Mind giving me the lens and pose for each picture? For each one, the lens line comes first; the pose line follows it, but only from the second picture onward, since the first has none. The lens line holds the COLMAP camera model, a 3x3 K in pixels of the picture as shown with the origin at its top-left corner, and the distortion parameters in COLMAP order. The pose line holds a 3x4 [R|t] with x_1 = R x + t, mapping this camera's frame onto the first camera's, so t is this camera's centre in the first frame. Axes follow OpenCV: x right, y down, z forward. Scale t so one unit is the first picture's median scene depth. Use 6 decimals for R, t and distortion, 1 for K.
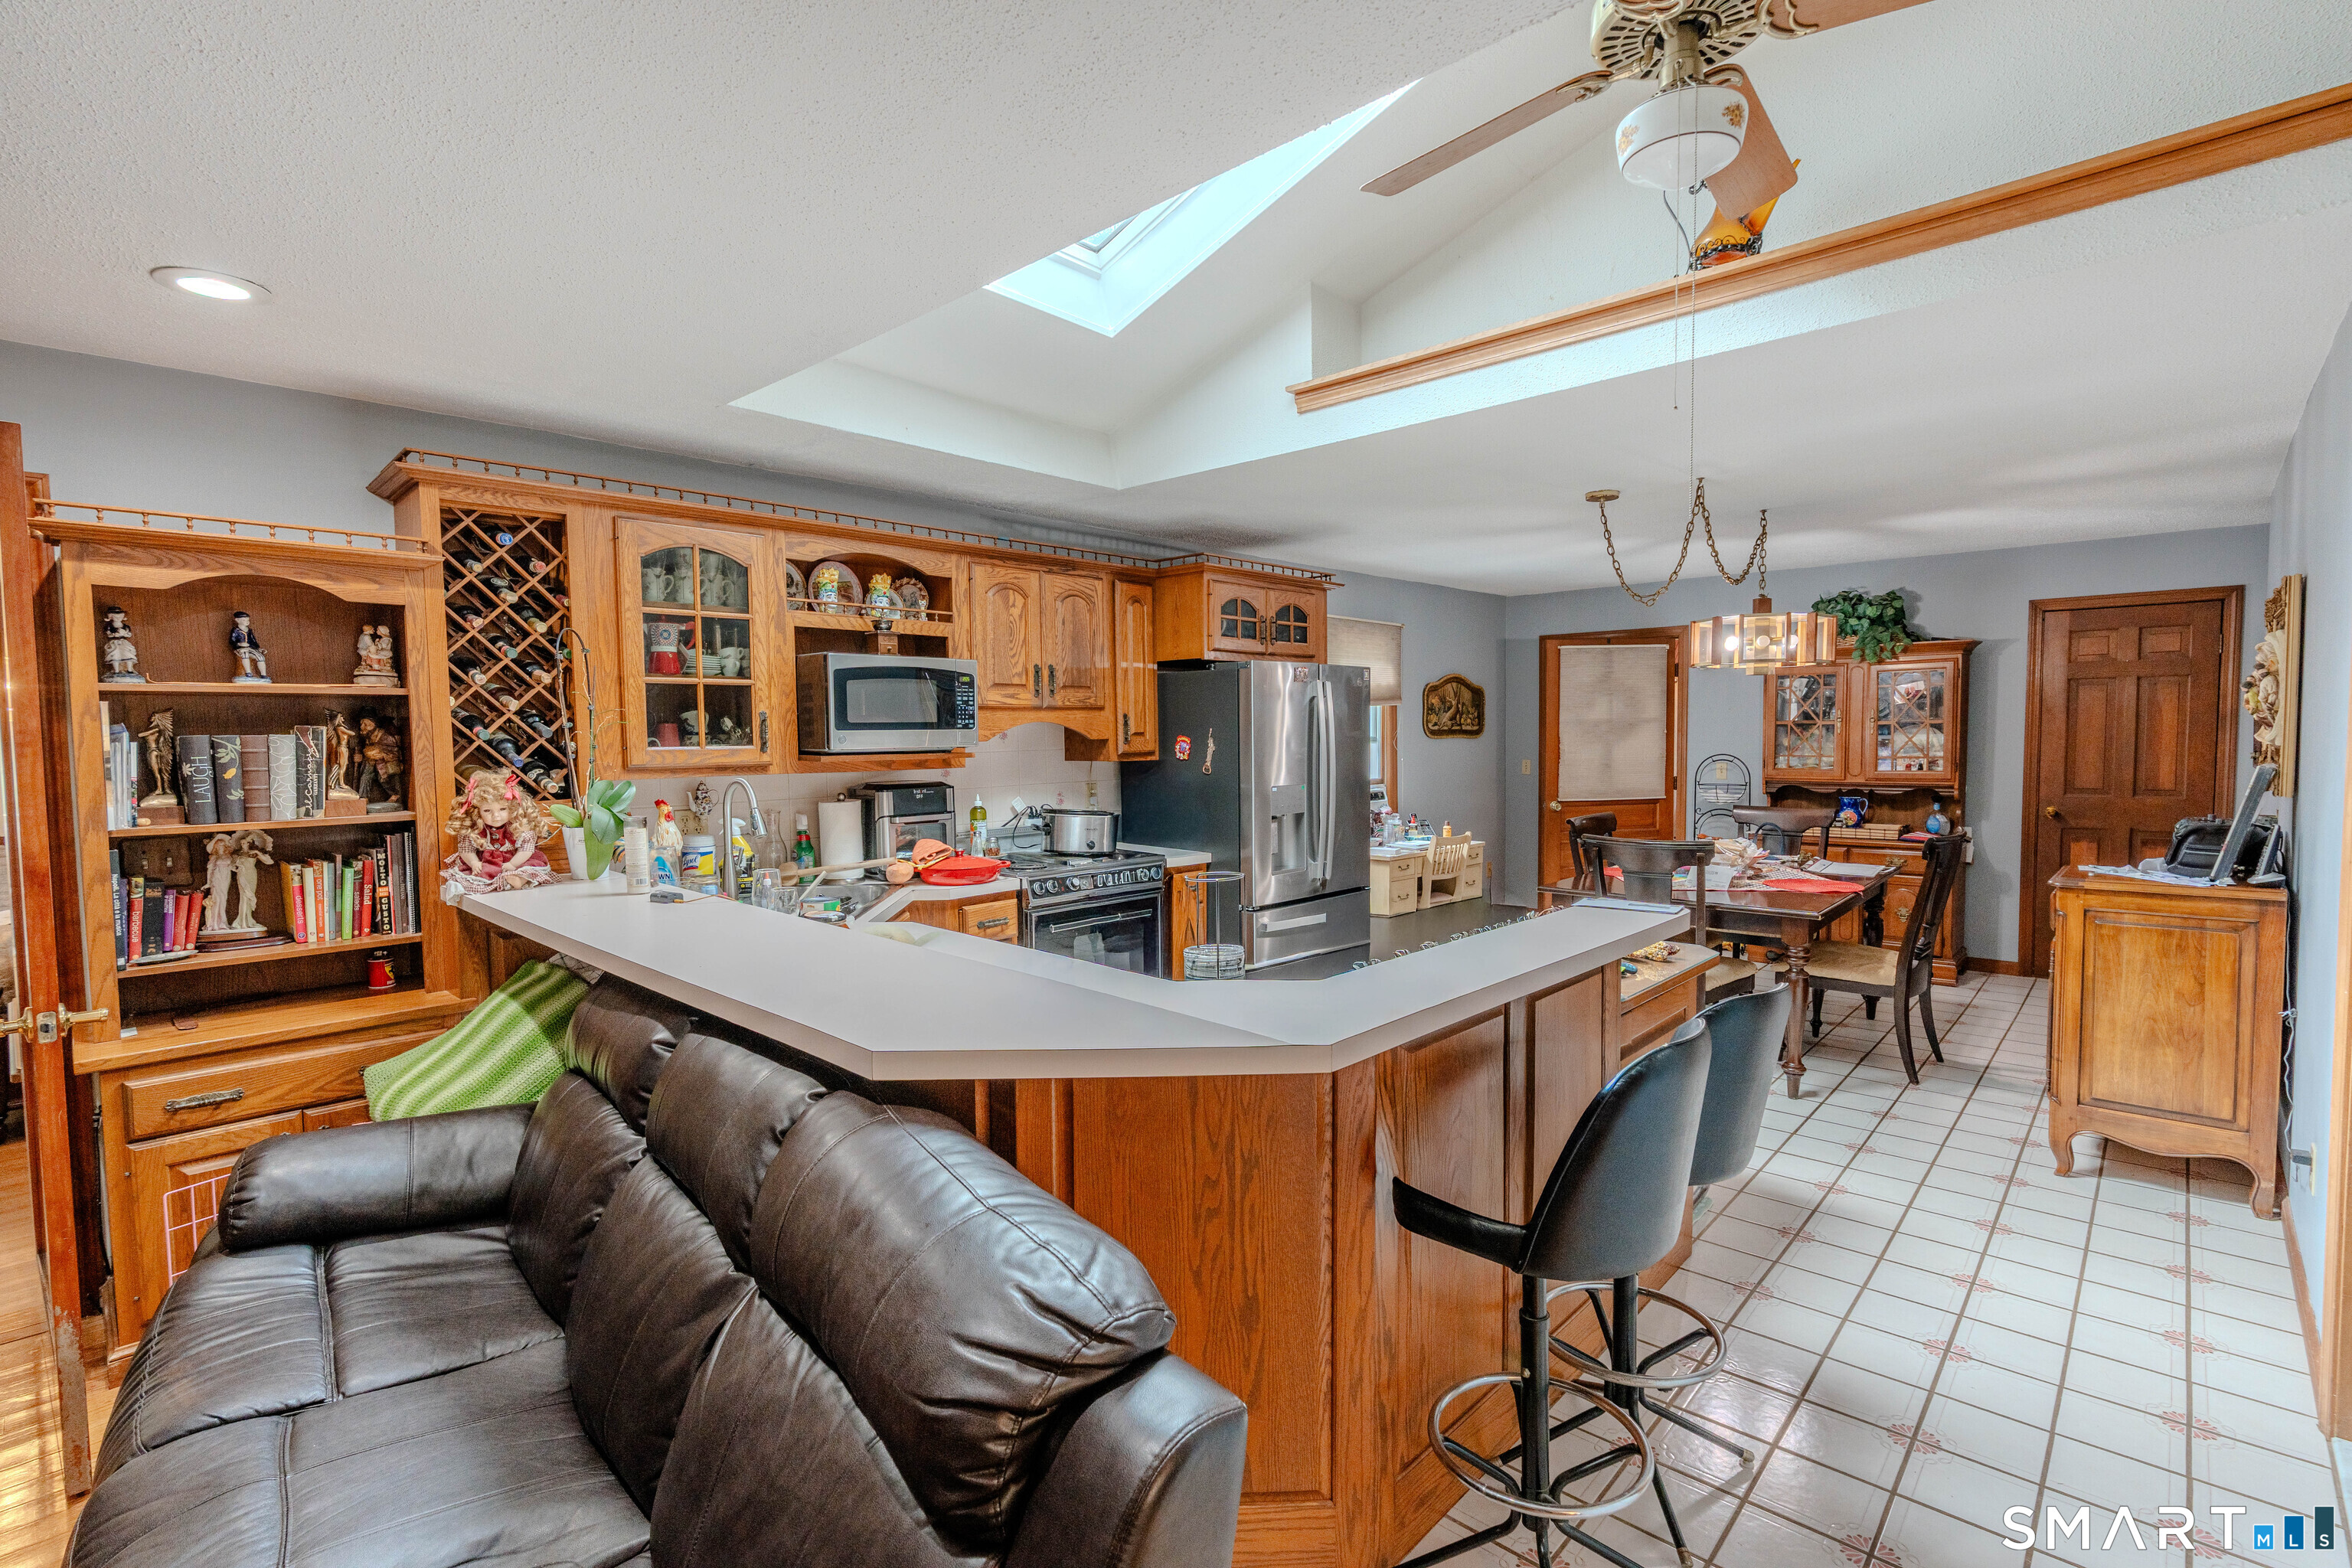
lens RADIAL K [[1076.5, 0, 1180.5], [0, 1076.5, 788.2], [0, 0, 1]] dist [-0.003475, 0.000938]
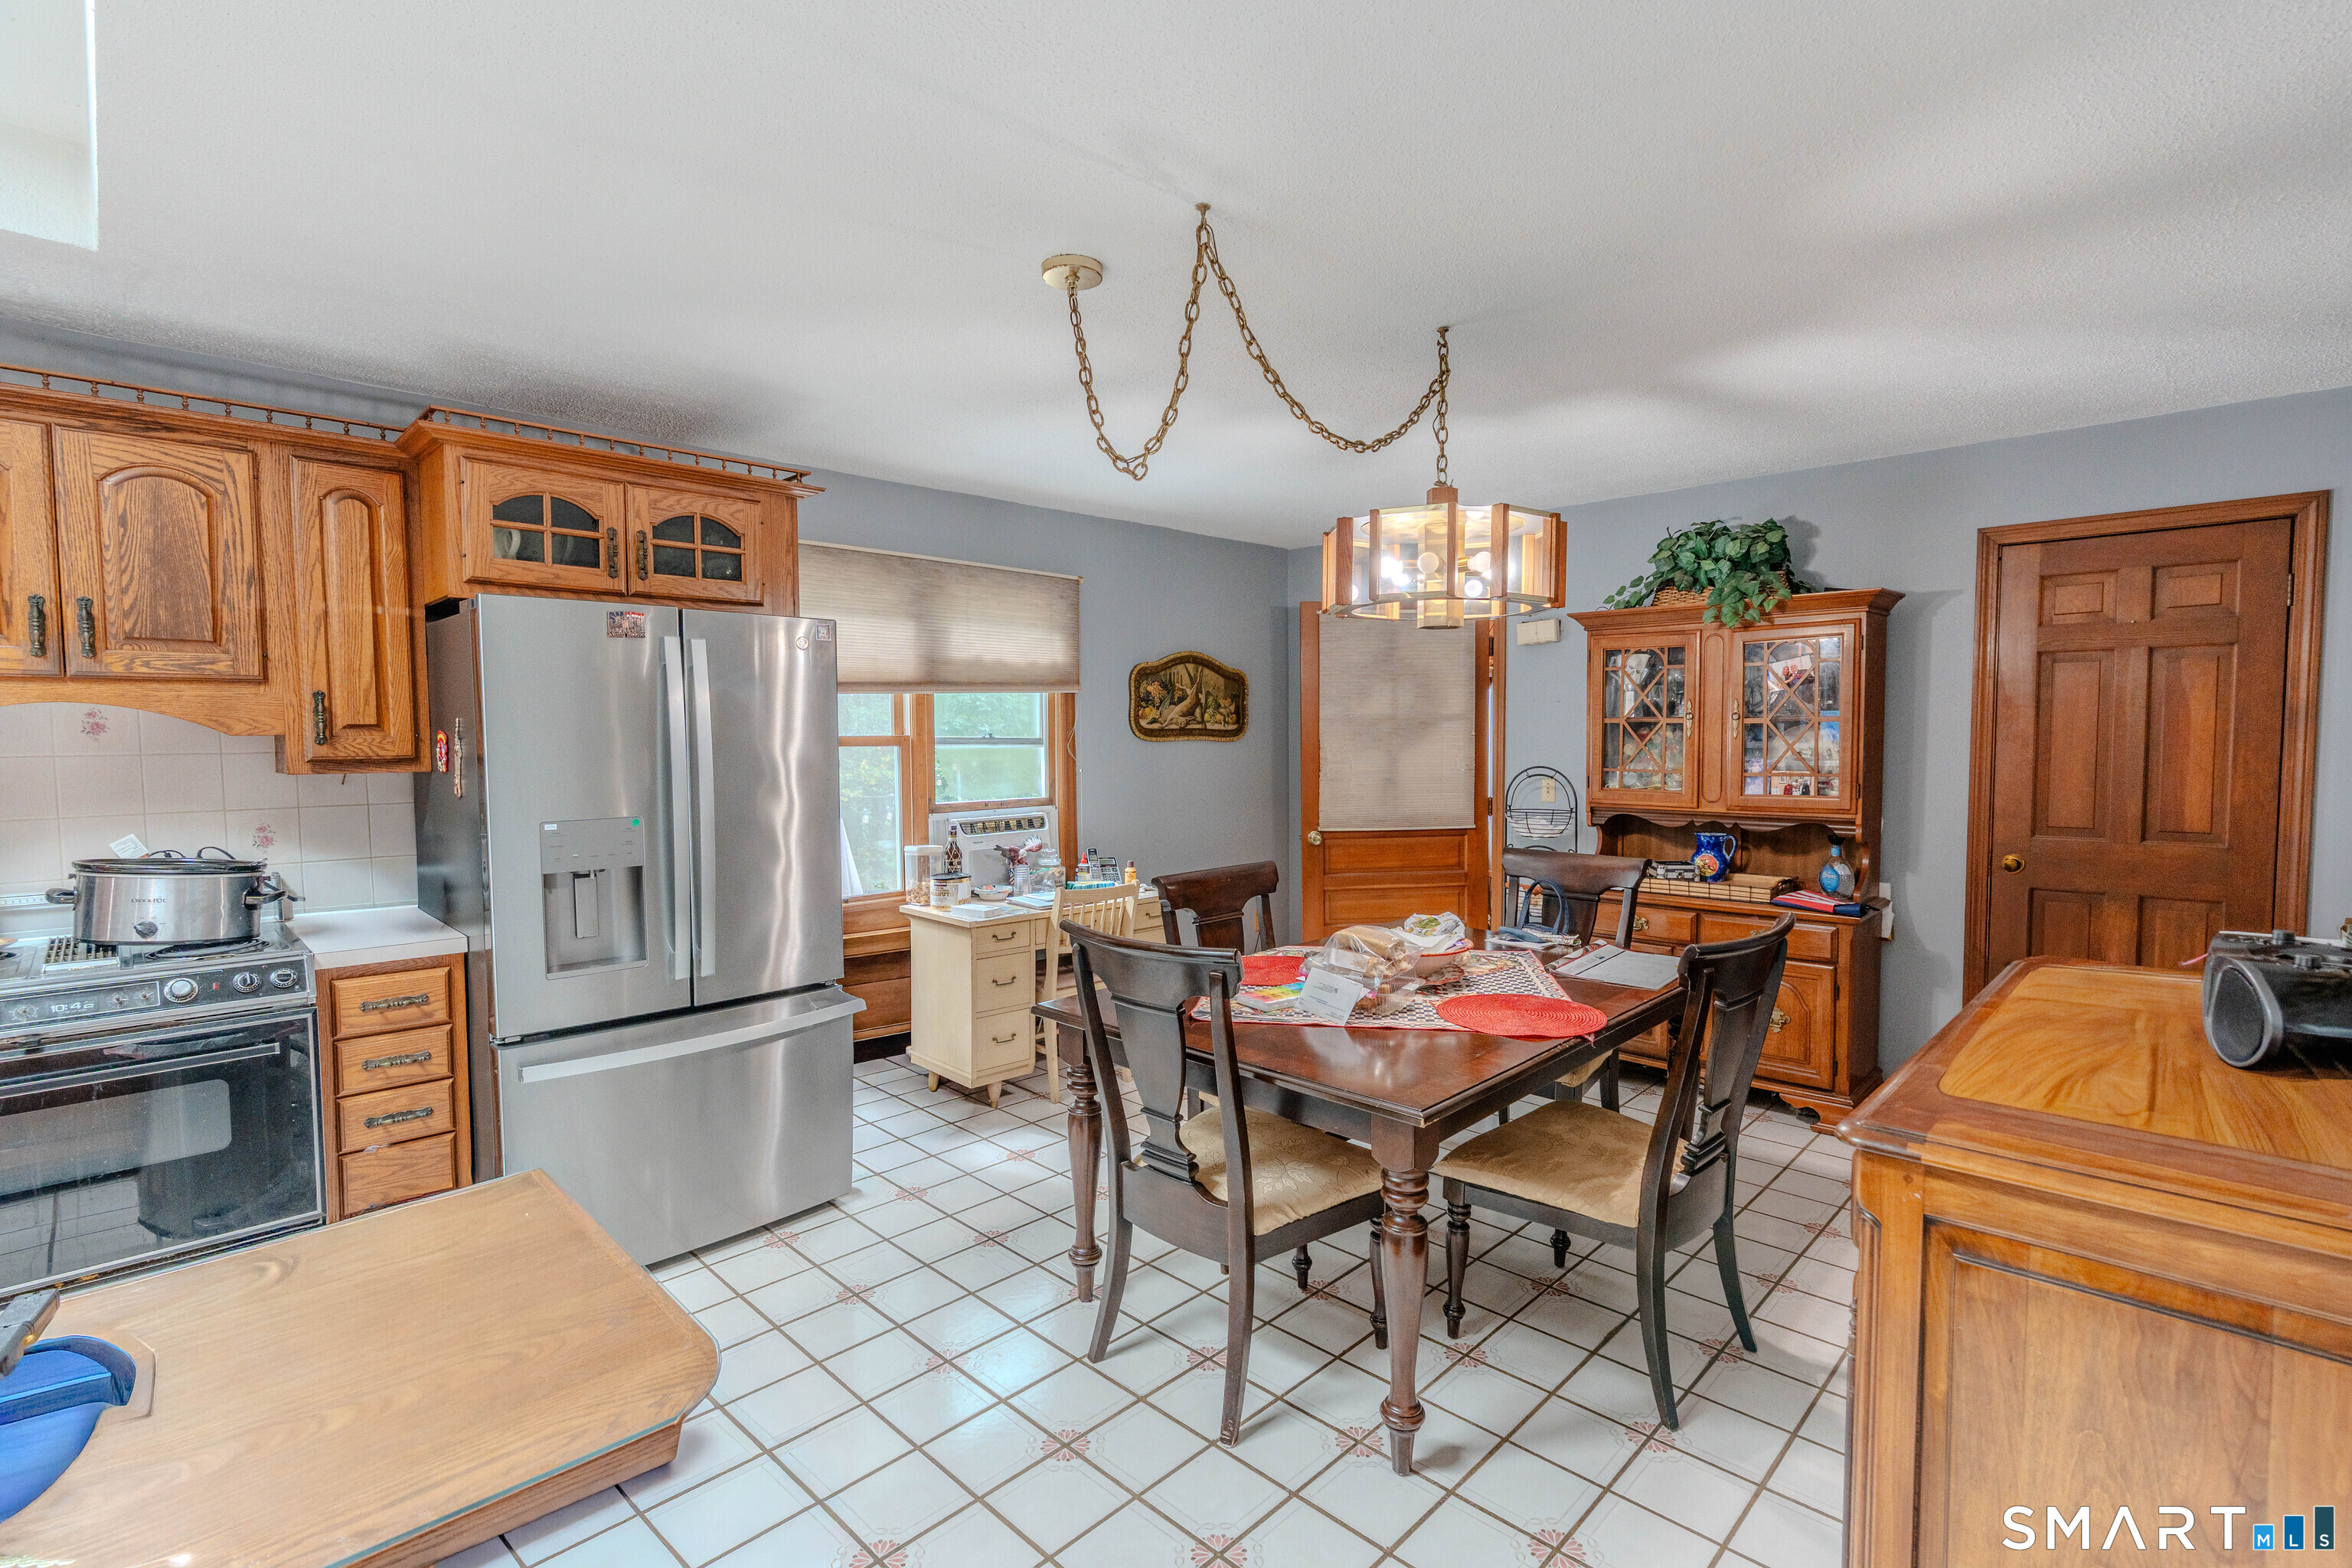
lens RADIAL K [[1076.5, 0, 1178.0], [0, 1076.5, 786.8], [0, 0, 1]] dist [-0.003475, 0.000938]
pose [[0.999619, 0.008407, -0.026274, 0.353483], [-0.008523, 0.999954, -0.004301, -0.016838], [0.026237, 0.004523, 0.999646, 0.372707]]
